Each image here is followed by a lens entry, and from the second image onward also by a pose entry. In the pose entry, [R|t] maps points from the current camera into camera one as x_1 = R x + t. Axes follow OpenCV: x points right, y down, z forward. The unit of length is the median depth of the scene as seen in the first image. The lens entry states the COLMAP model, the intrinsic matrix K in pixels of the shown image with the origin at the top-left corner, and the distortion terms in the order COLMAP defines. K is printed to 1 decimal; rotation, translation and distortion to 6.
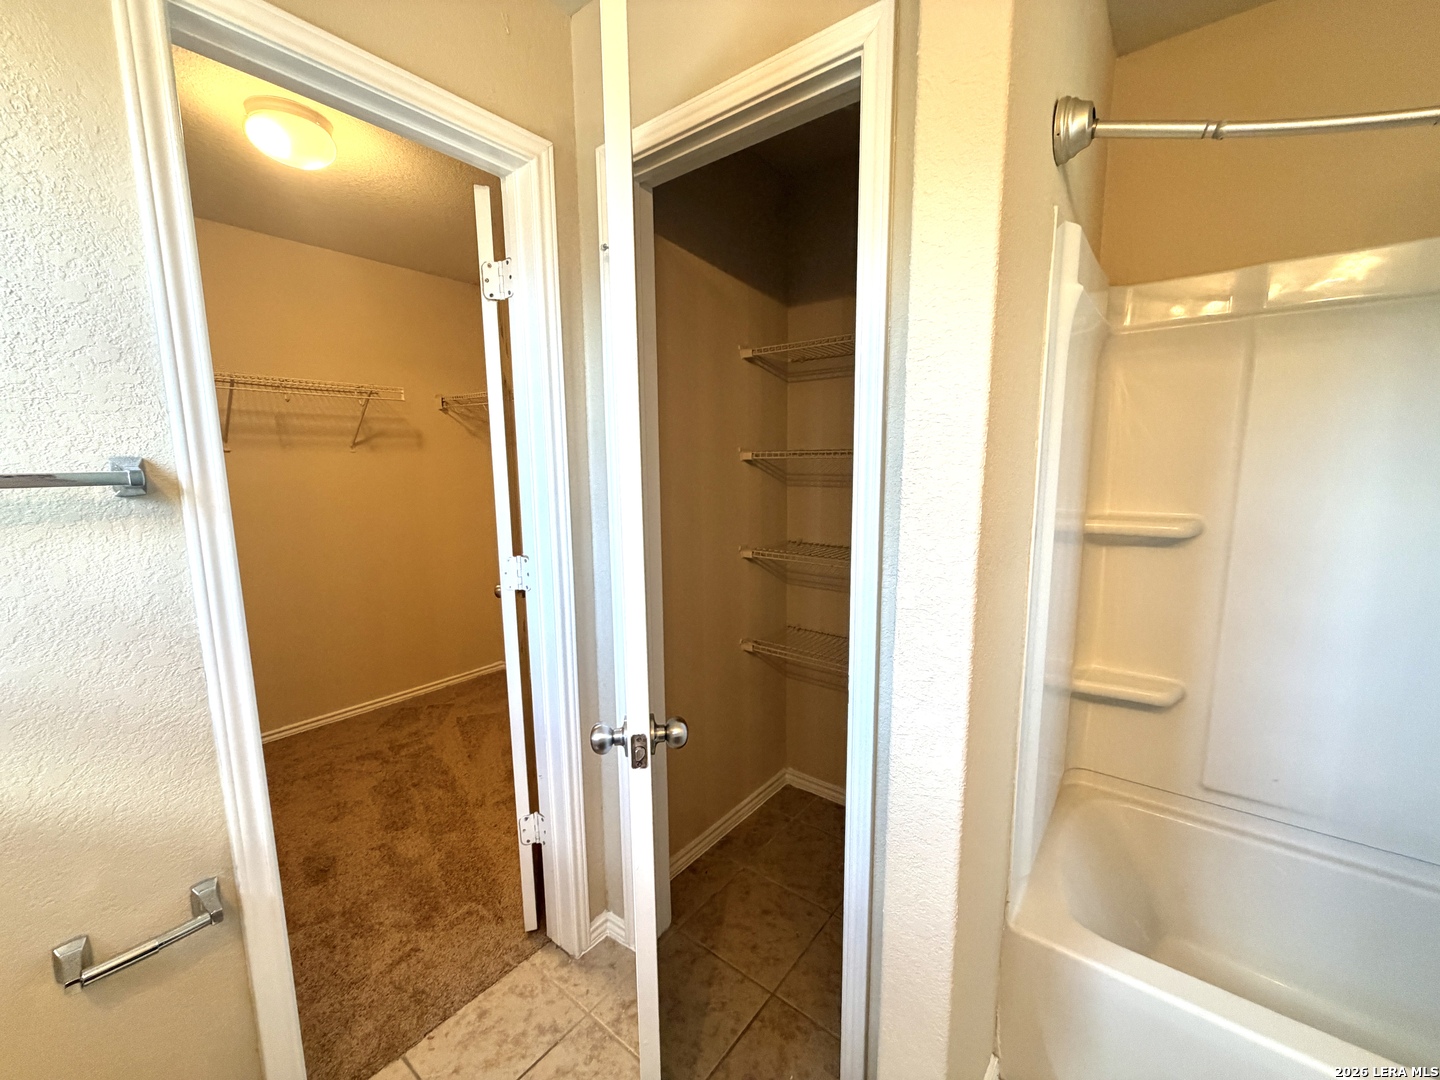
lens RADIAL K [[574.0, 0, 716.6], [0, 574.0, 541.1], [0, 0, 1]] dist [-0.000106, 0.000016]
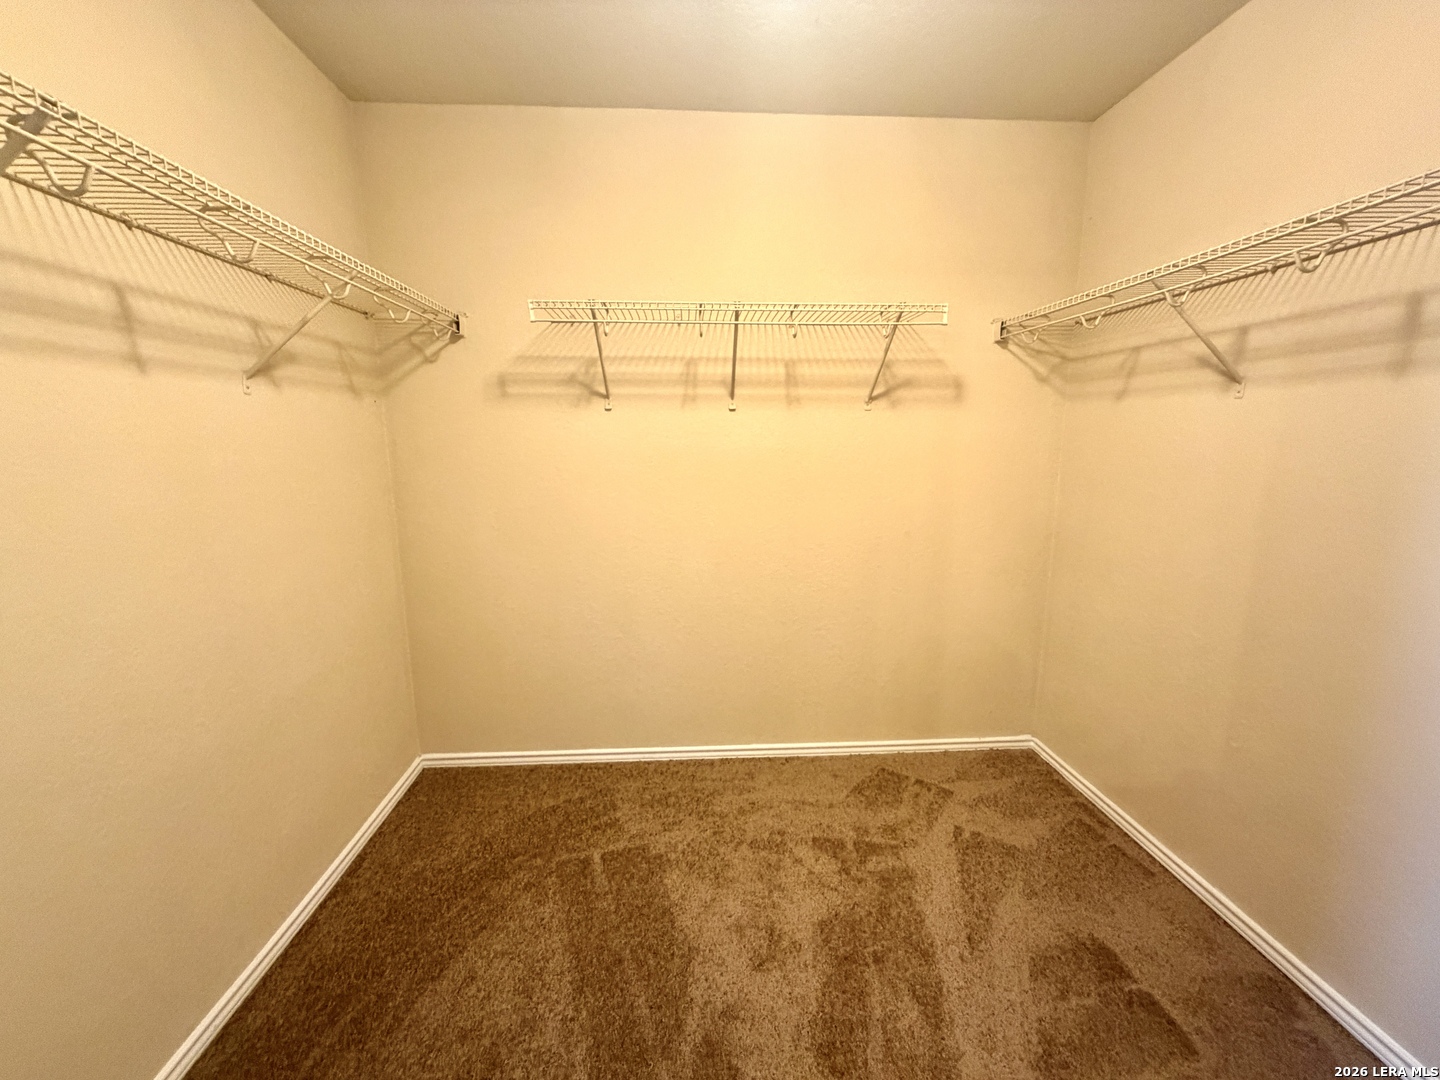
lens RADIAL K [[574.0, 0, 716.6], [0, 574.0, 541.1], [0, 0, 1]] dist [-0.000106, 0.000016]
pose [[0.665331, 0.137592, -0.733760, -0.239960], [-0.105170, 0.990342, 0.090343, -0.042592], [0.739104, 0.017061, 0.673375, 0.433826]]
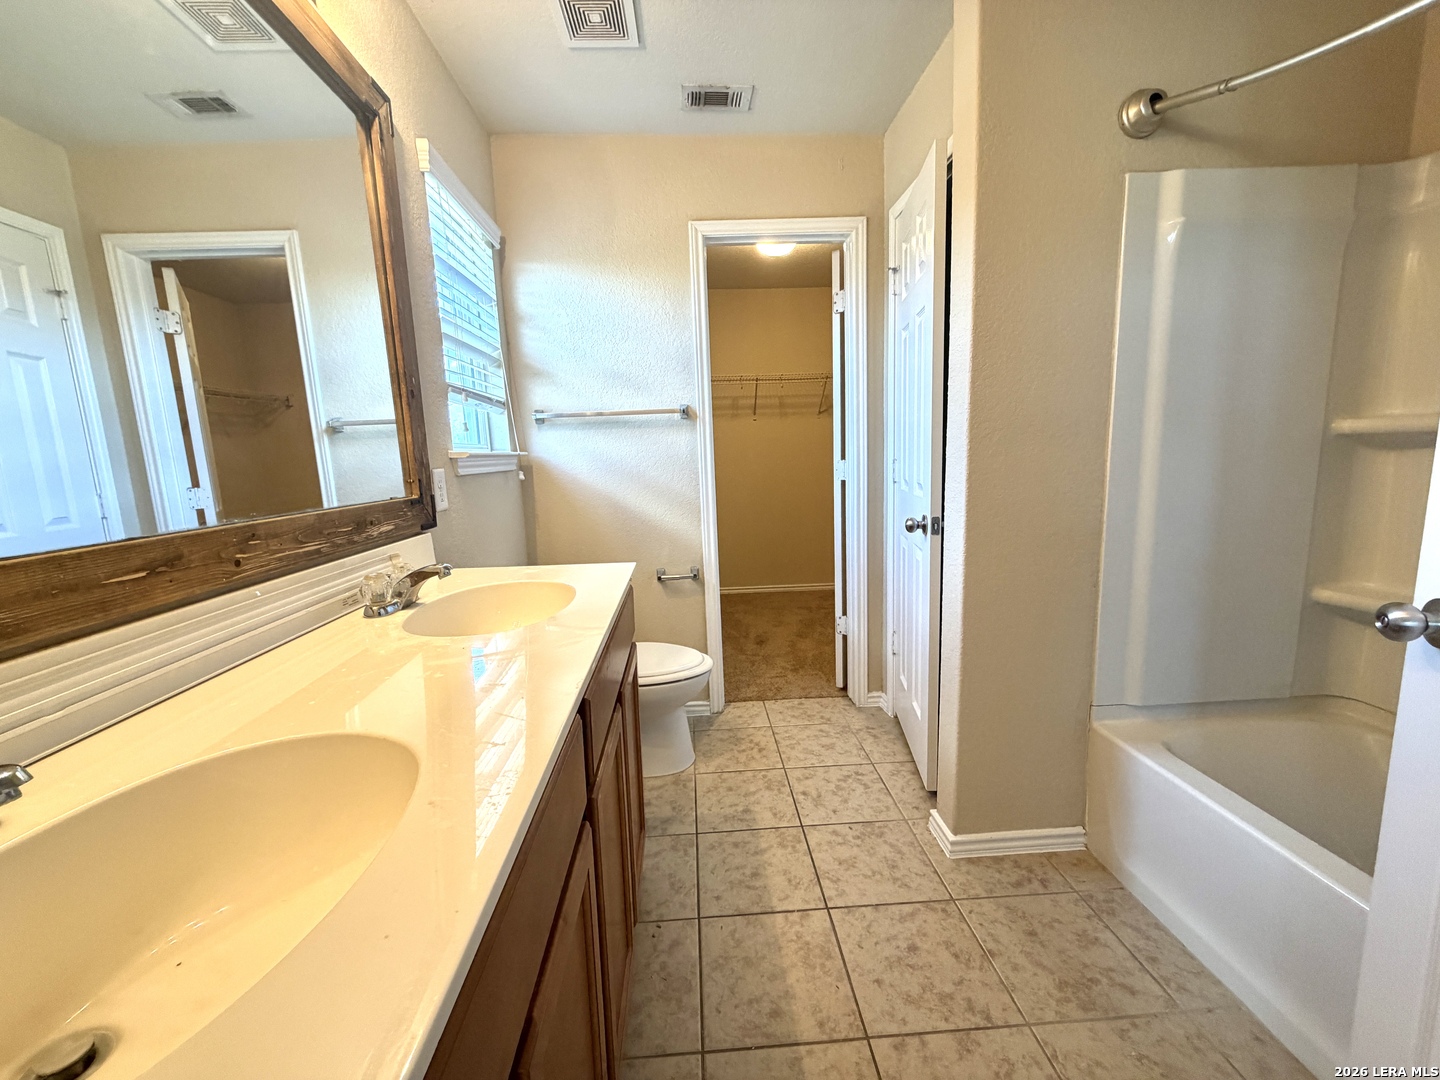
lens RADIAL K [[563.9, 0, 720.0], [0, 563.9, 540.0], [0, 0, 1]] dist [0.000921, 0.000061]
pose [[0.666443, 0.099306, -0.738913, 0.389085], [-0.073200, 0.995017, 0.067704, 0.100636], [0.741954, 0.008968, 0.670391, -0.233933]]
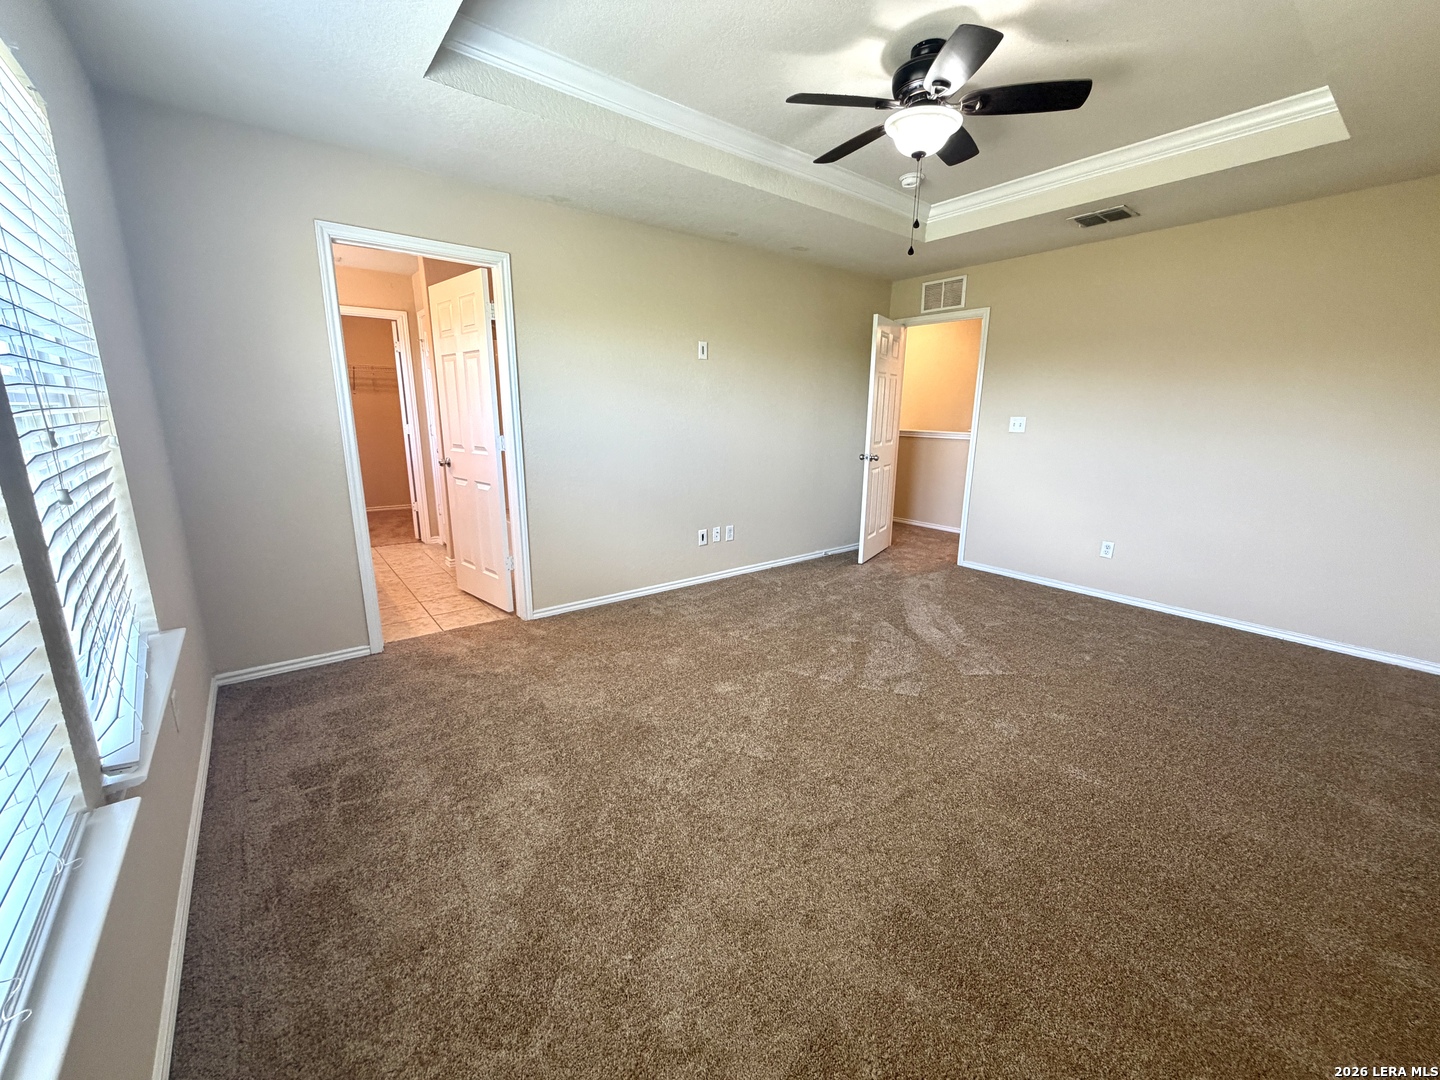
lens RADIAL K [[574.0, 0, 716.6], [0, 574.0, 541.1], [0, 0, 1]] dist [-0.000106, 0.000016]
pose [[0.973734, 0.069692, -0.216762, 1.315515], [-0.051856, 0.994865, 0.086914, 0.189847], [0.221707, -0.073390, 0.972348, -1.170448]]
